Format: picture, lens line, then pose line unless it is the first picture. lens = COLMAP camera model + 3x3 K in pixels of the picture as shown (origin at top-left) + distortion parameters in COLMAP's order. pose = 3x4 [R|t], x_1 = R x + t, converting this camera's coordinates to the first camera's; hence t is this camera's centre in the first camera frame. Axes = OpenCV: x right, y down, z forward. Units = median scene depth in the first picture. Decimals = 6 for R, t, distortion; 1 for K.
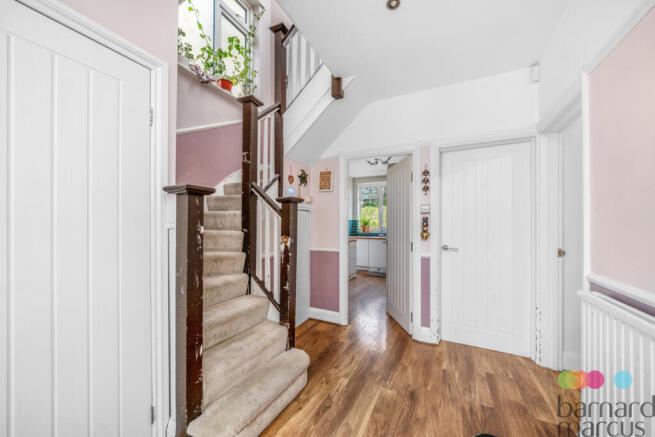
lens RADIAL K [[244.1, 0, 326.6], [0, 244.1, 222.8], [0, 0, 1]] dist [-0.003185, -0.000274]
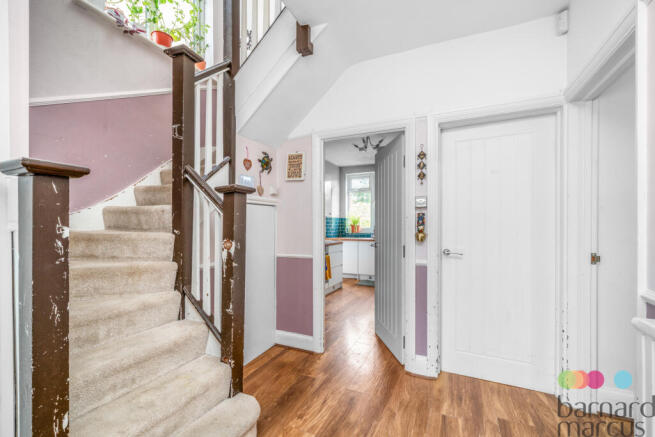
lens RADIAL K [[282.5, 0, 327.3], [0, 282.5, 224.9], [0, 0, 1]] dist [0.001228, -0.000034]
pose [[0.999153, -0.004993, 0.040856, 0.081159], [0.004499, 0.999916, 0.012173, 0.002277], [-0.040914, -0.011979, 0.999091, 0.135740]]
